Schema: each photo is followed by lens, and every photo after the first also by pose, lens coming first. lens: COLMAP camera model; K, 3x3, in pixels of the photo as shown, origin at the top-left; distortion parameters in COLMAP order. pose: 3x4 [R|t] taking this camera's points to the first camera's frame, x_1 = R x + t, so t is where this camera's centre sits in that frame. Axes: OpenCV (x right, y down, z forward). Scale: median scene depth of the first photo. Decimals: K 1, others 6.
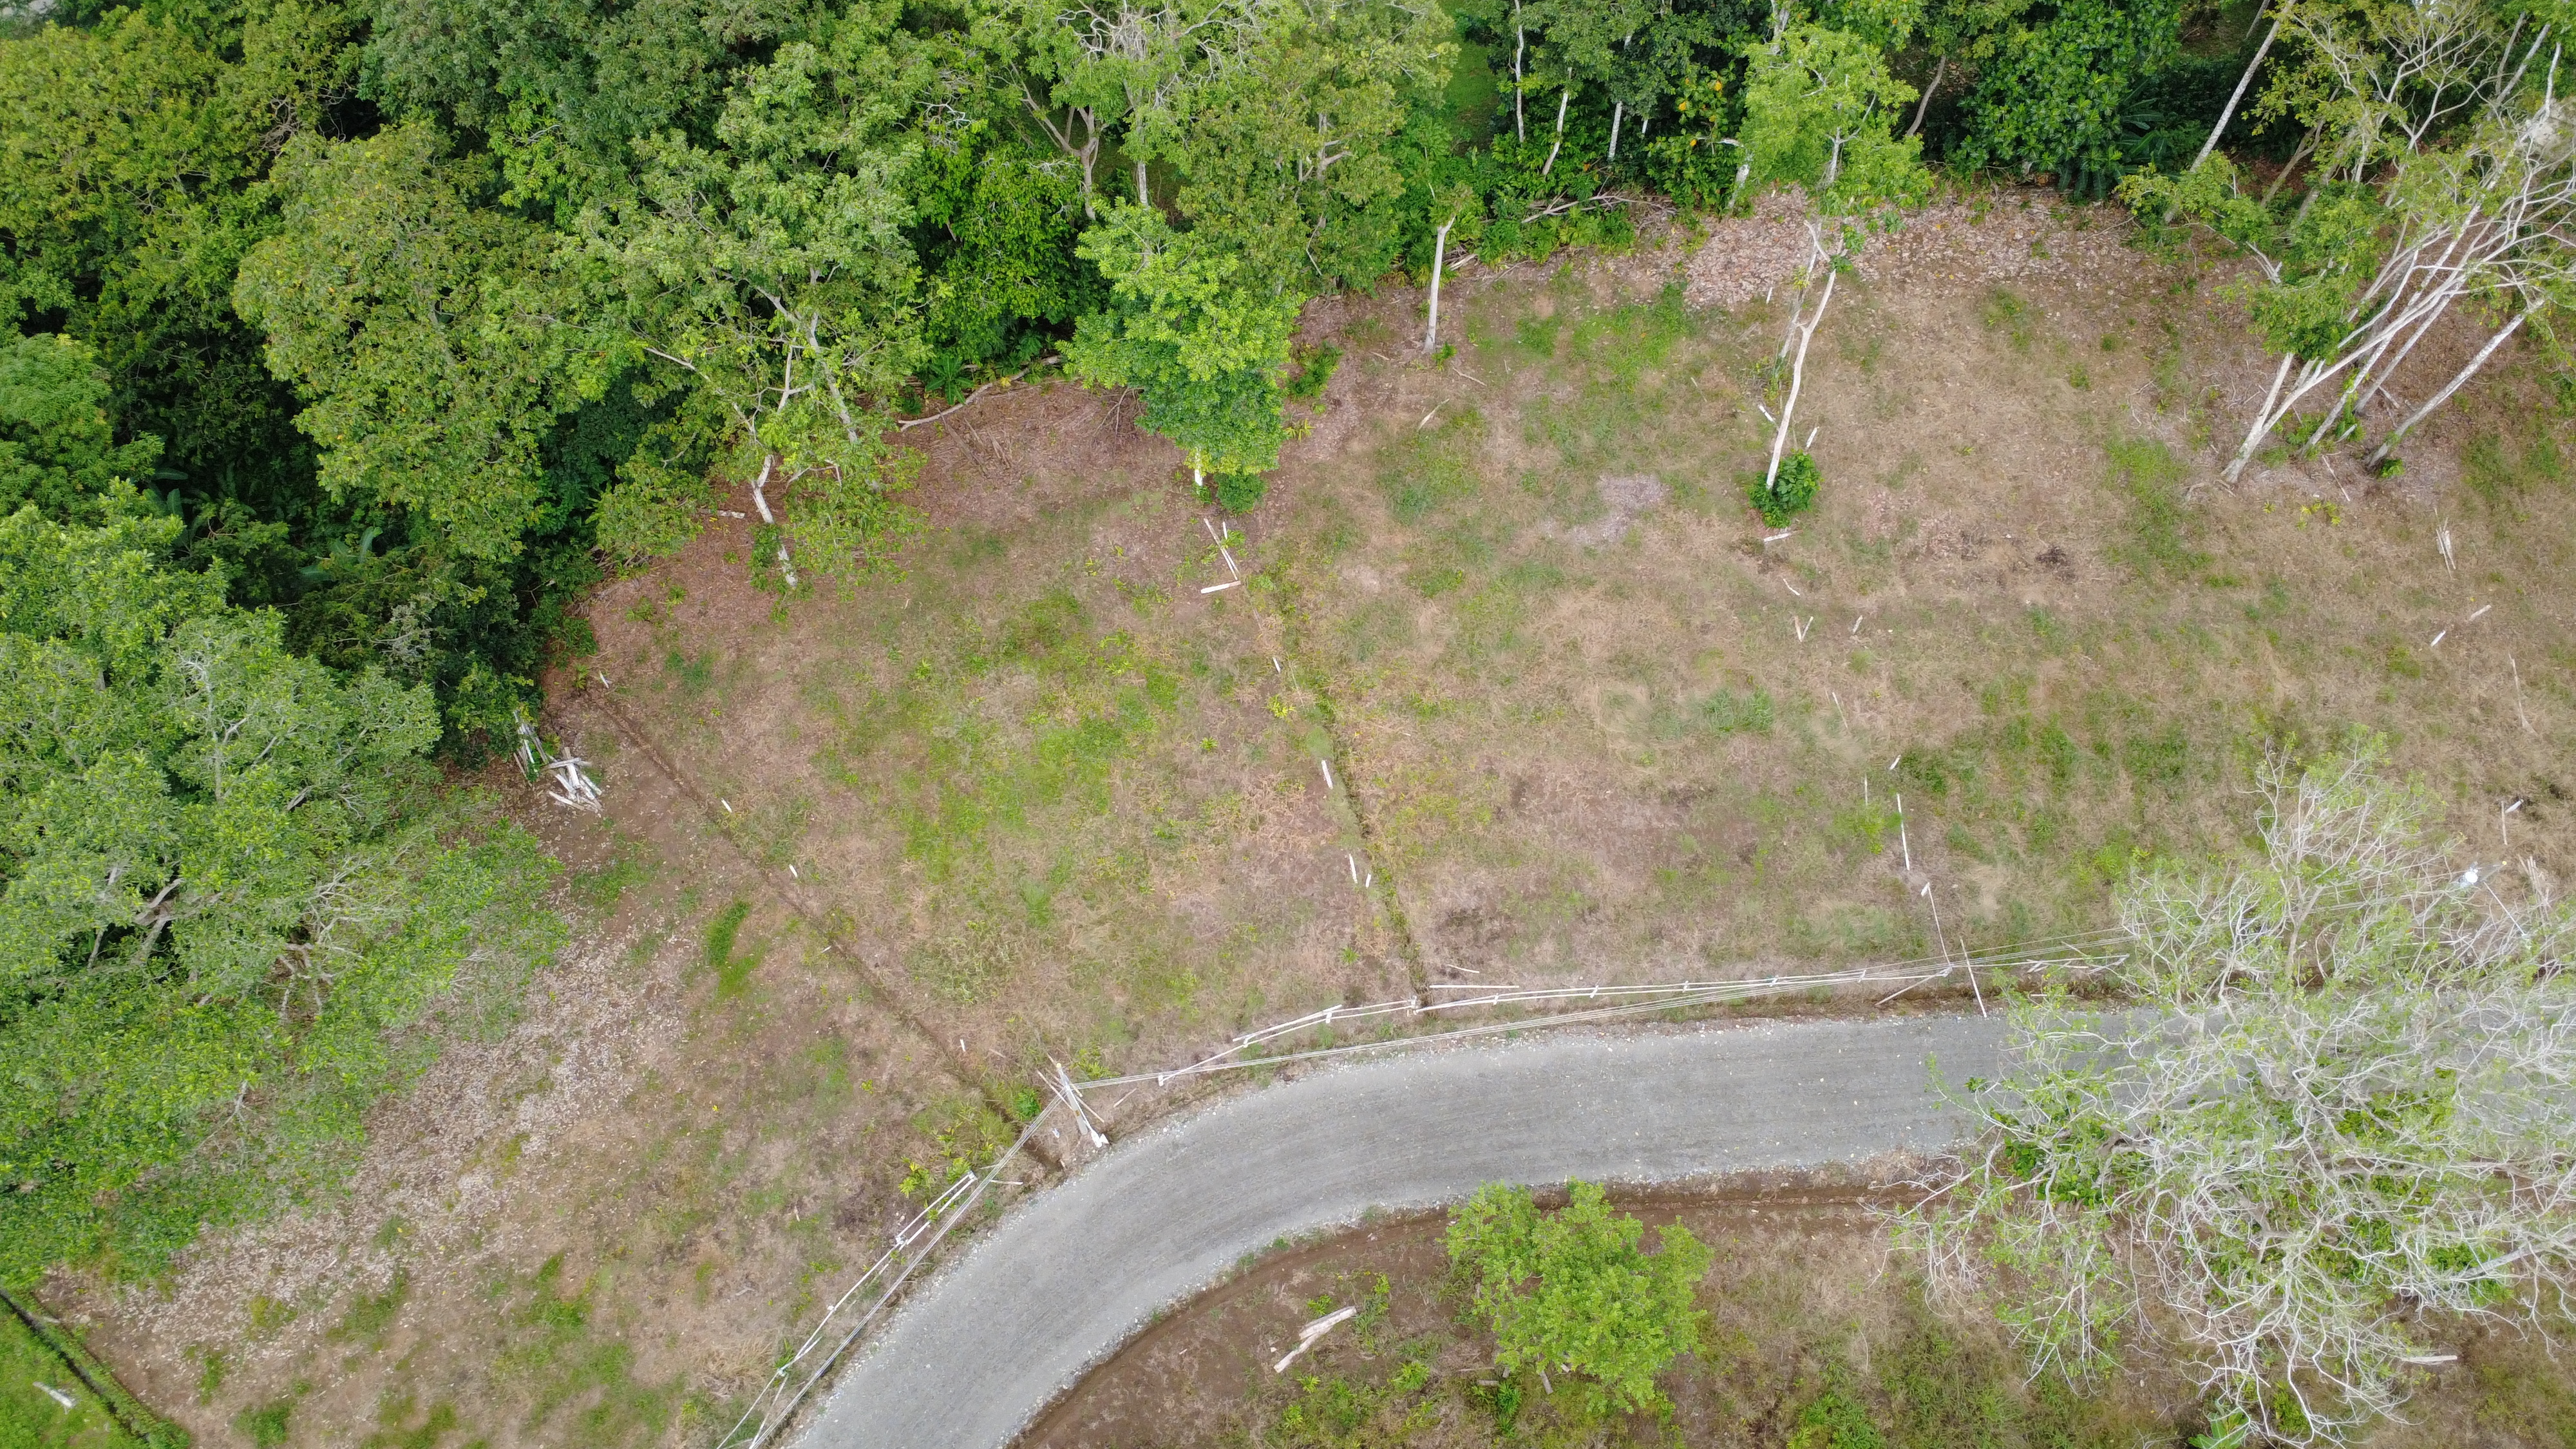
lens RADIAL K [[1867.6, 0, 1283.4], [0, 1867.6, 730.1], [0, 0, 1]] dist [0.000820, 0.002355]
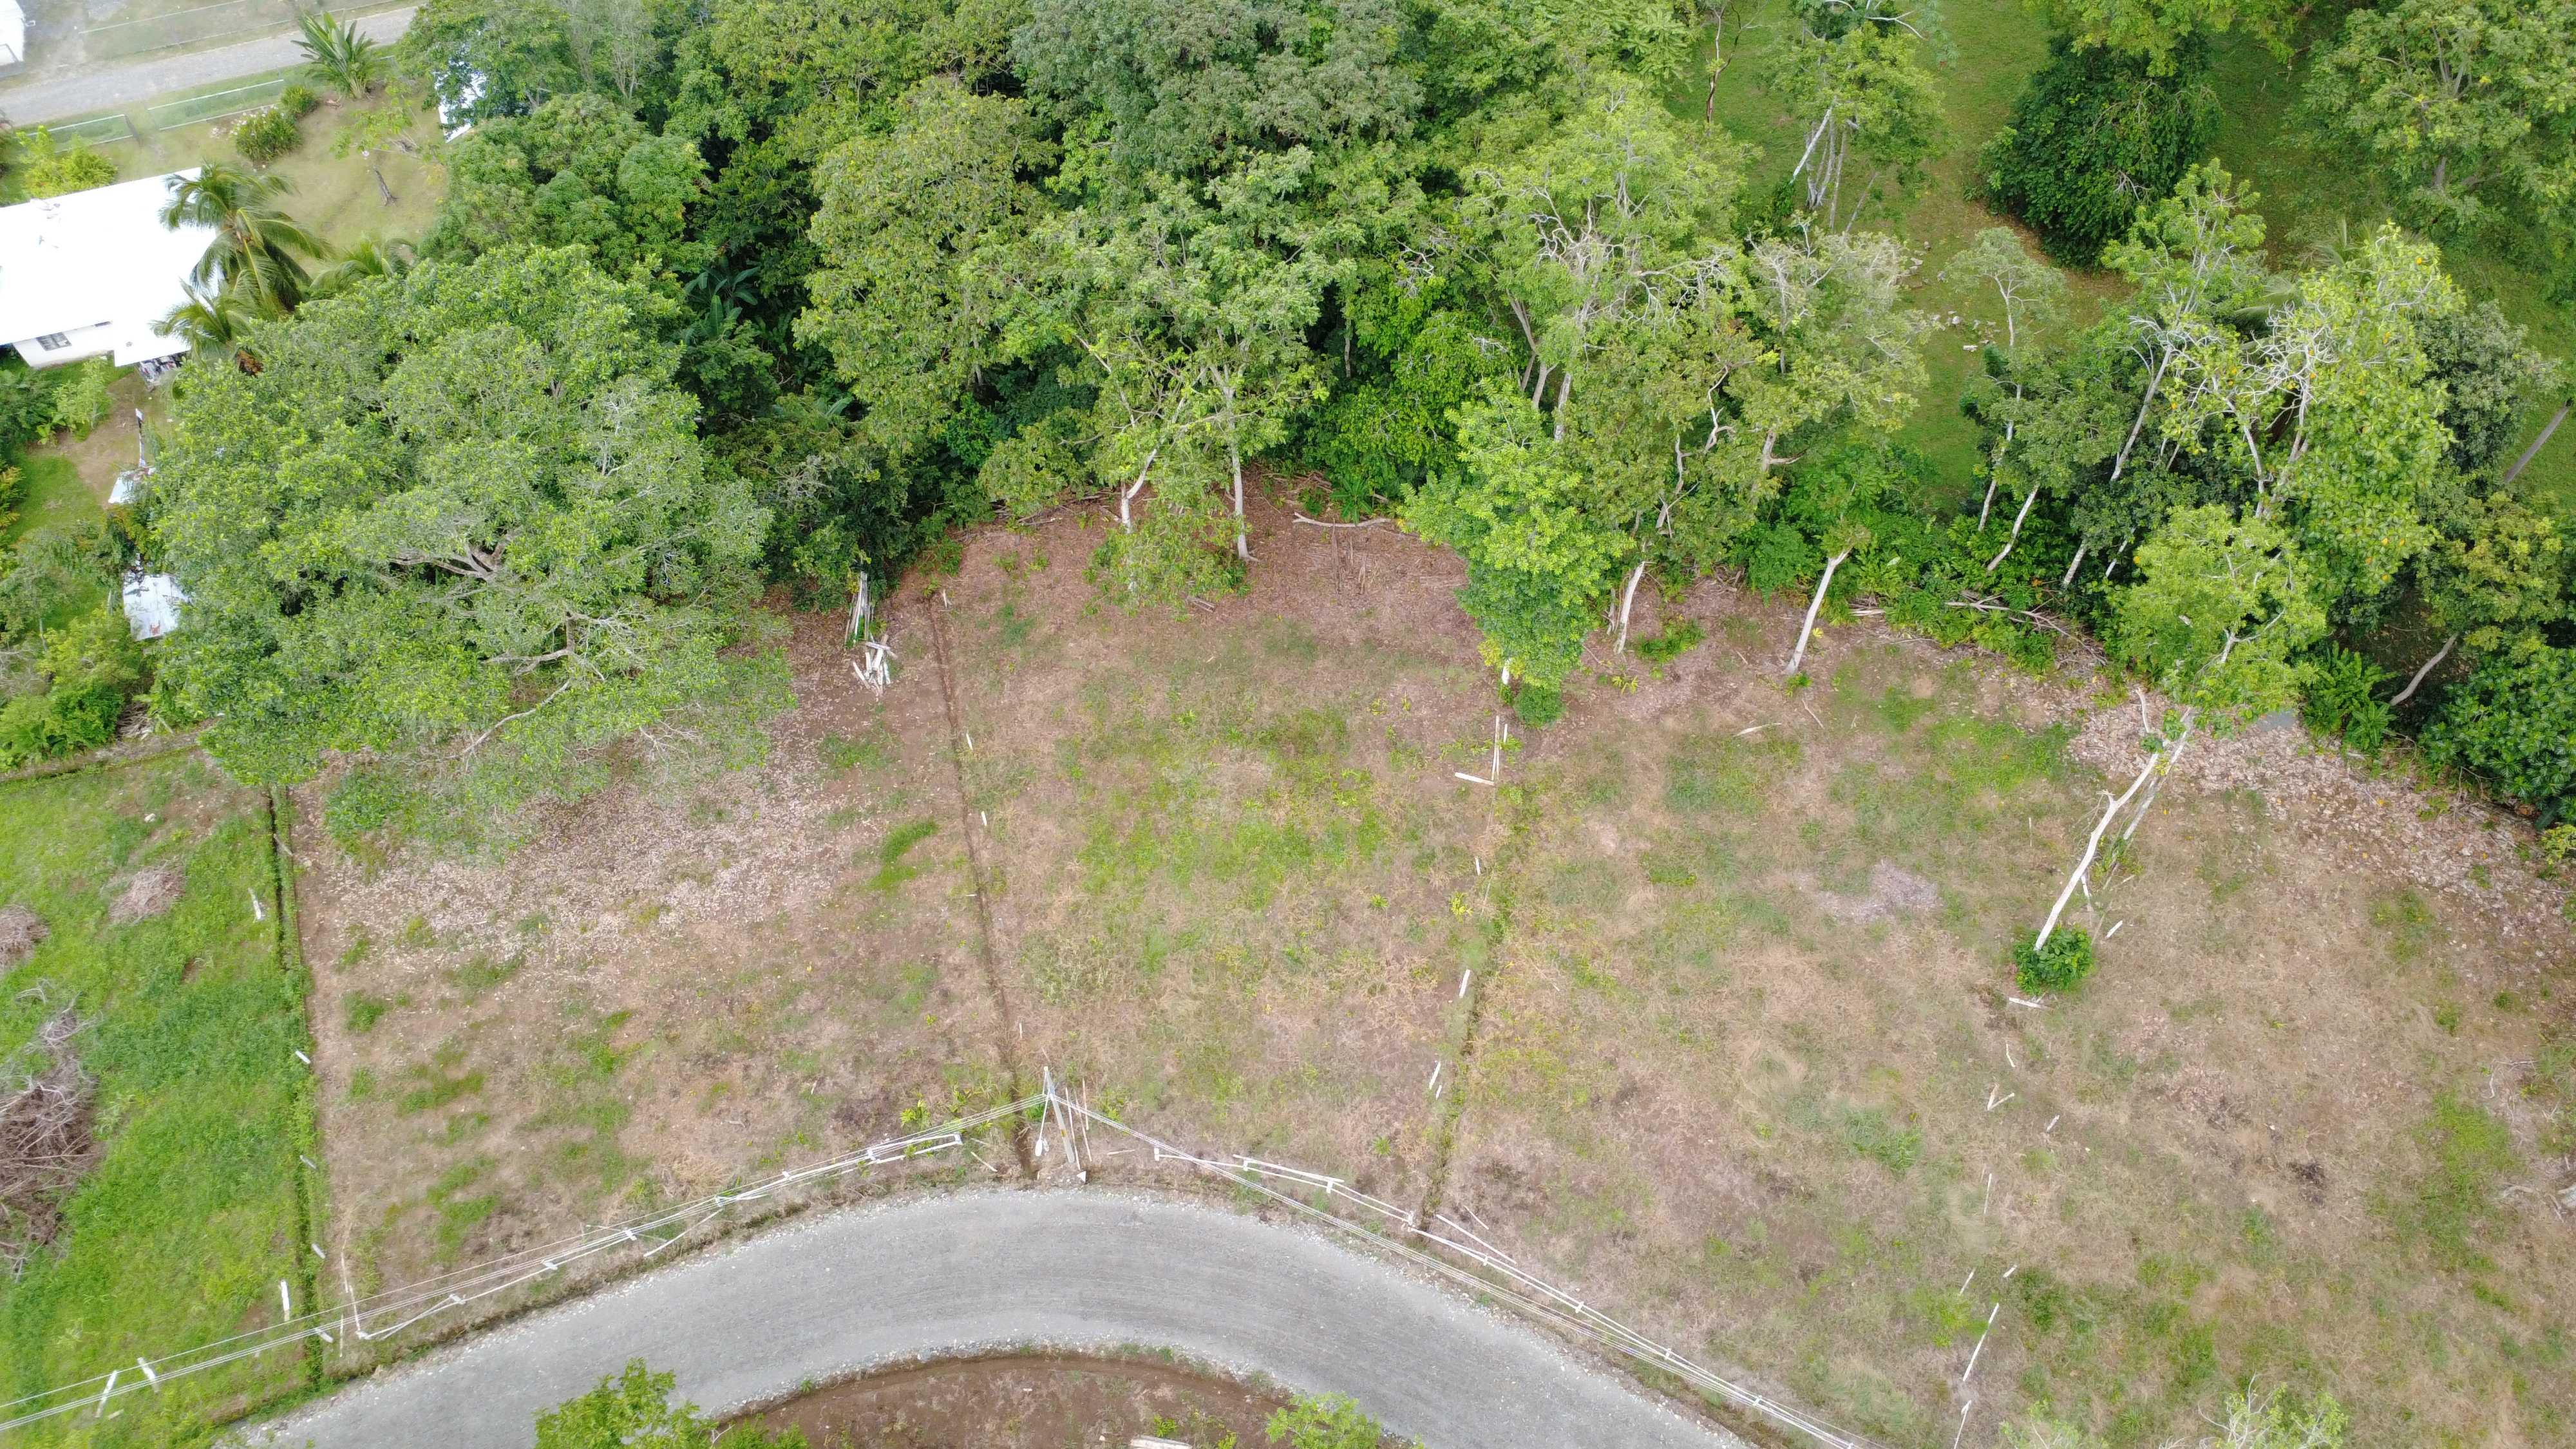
lens RADIAL K [[1867.6, 0, 1283.4], [0, 1867.6, 730.1], [0, 0, 1]] dist [0.000820, 0.002355]
pose [[0.844448, 0.444122, -0.299439, 0.188077], [-0.478464, 0.876742, -0.048949, 0.000076], [0.240791, 0.184605, 0.952859, -0.004374]]
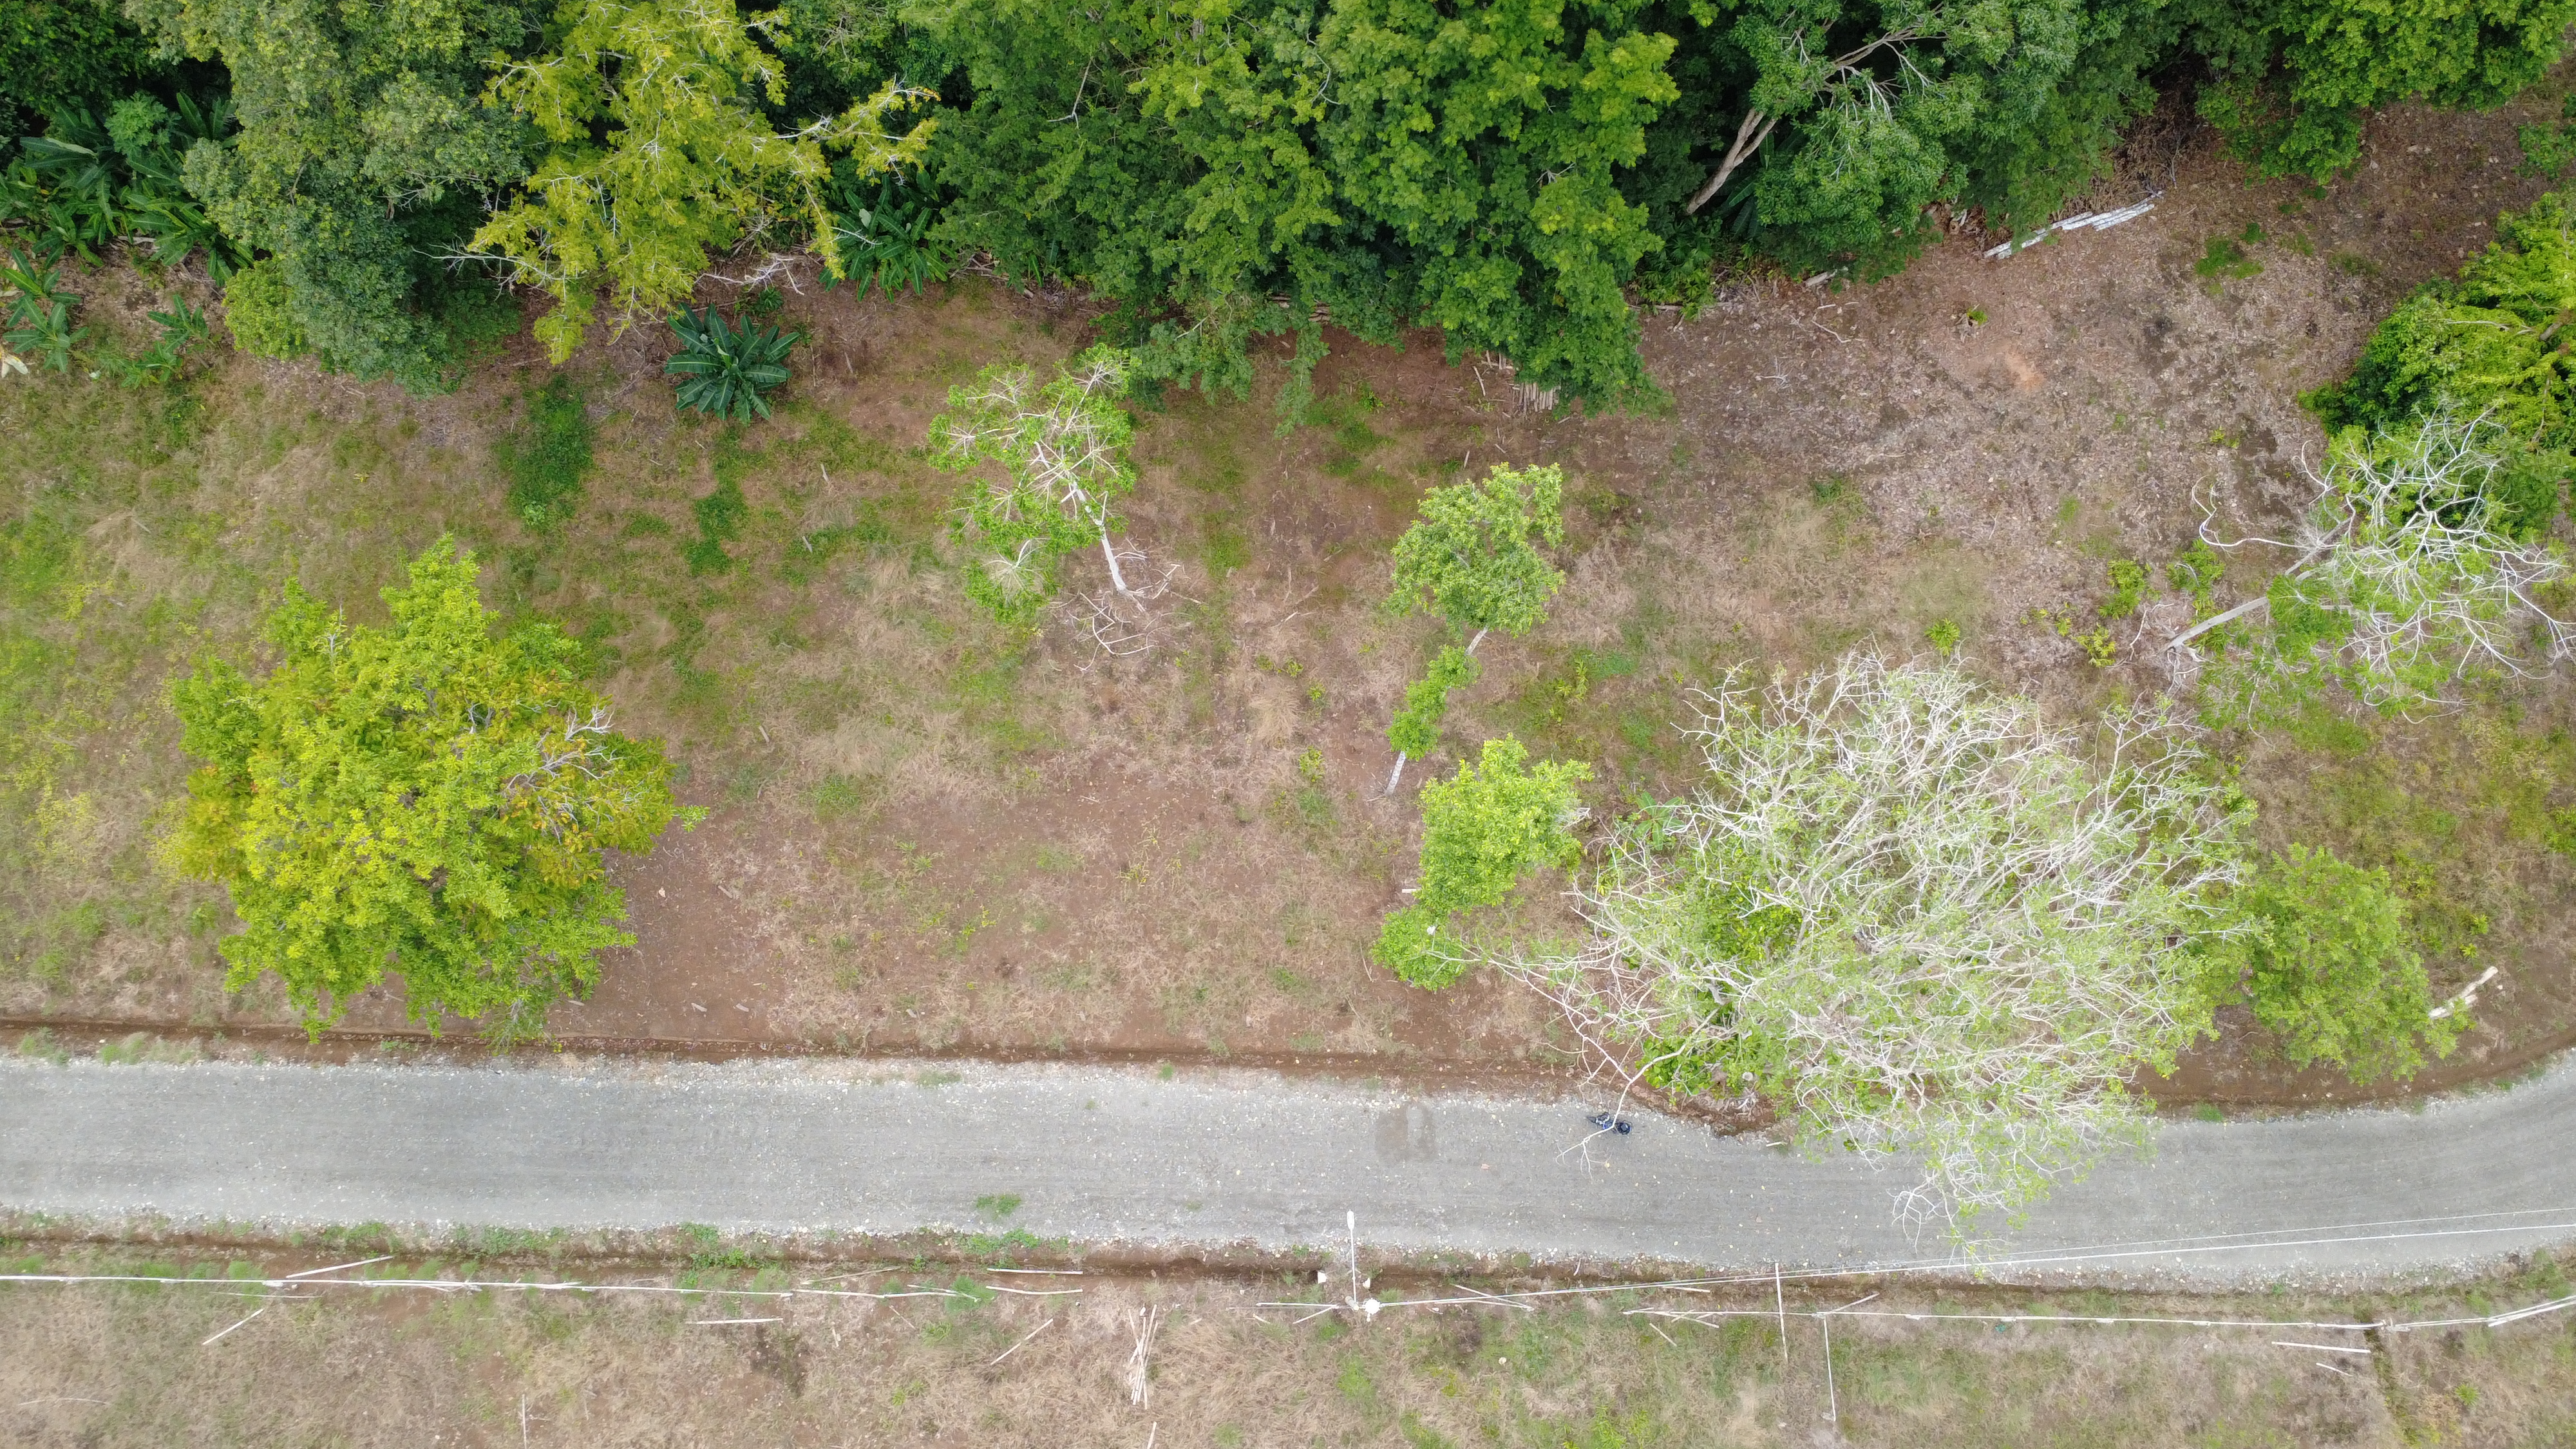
lens RADIAL K [[1867.6, 0, 1283.4], [0, 1867.6, 730.1], [0, 0, 1]] dist [0.000820, 0.002355]
pose [[-0.997083, -0.072955, 0.022436, 0.601848], [0.068521, -0.726077, 0.684190, -0.300733], [-0.033625, 0.683732, 0.728958, 0.136989]]
